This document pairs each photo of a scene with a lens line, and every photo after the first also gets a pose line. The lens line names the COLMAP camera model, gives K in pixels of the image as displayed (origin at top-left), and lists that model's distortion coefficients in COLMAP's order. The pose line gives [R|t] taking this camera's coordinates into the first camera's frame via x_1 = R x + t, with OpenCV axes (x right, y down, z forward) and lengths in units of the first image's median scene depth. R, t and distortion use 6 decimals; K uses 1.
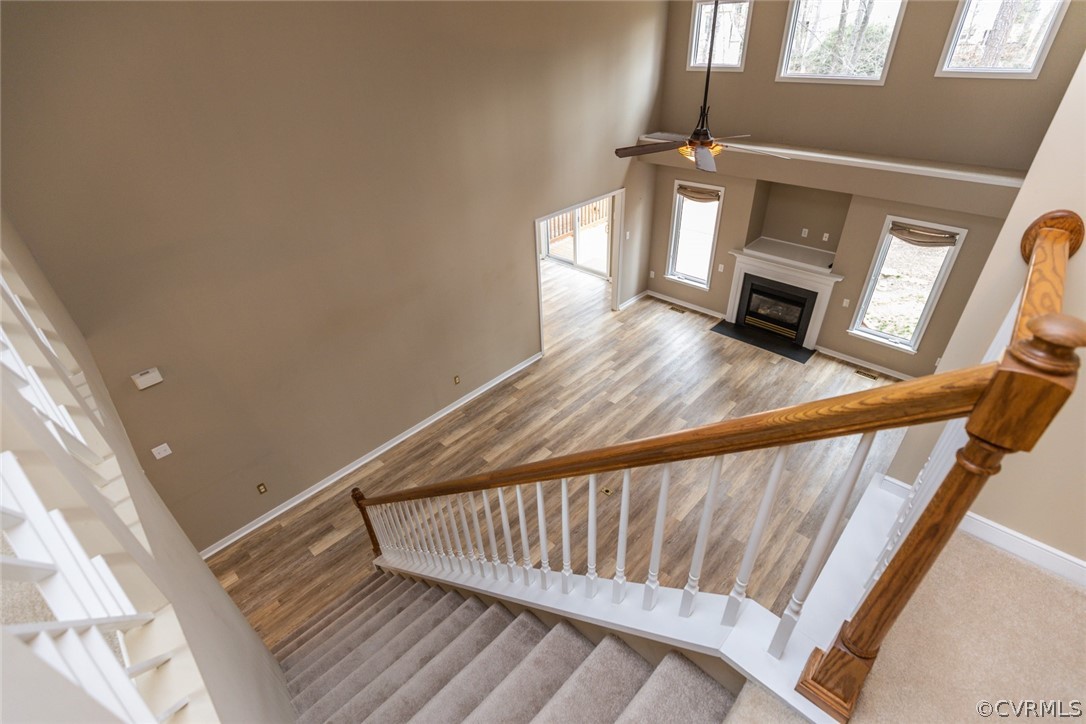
lens RADIAL K [[495.0, 0, 546.1], [0, 495.0, 359.8], [0, 0, 1]] dist [-0.029234, 0.002669]
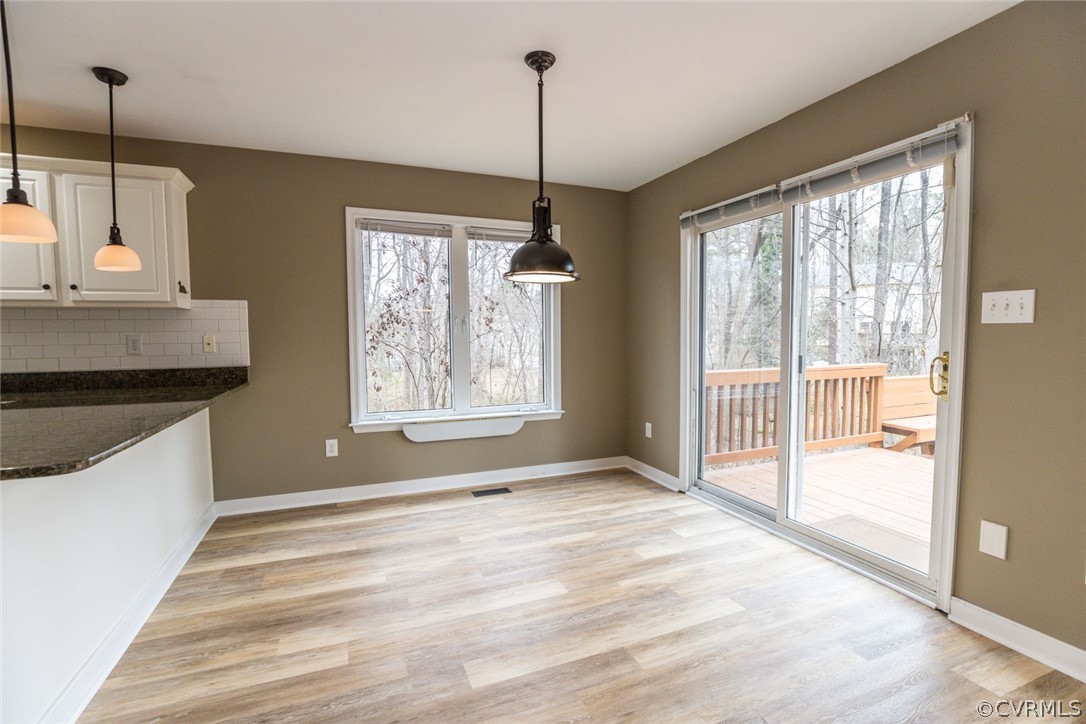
lens RADIAL K [[495.0, 0, 542.1], [0, 495.0, 360.4], [0, 0, 1]] dist [-0.029234, 0.002669]
pose [[0.912606, 0.058496, -0.404633, 0.062764], [-0.249376, 0.863924, -0.437546, -0.171943], [0.323977, 0.500213, 0.803010, 1.028003]]
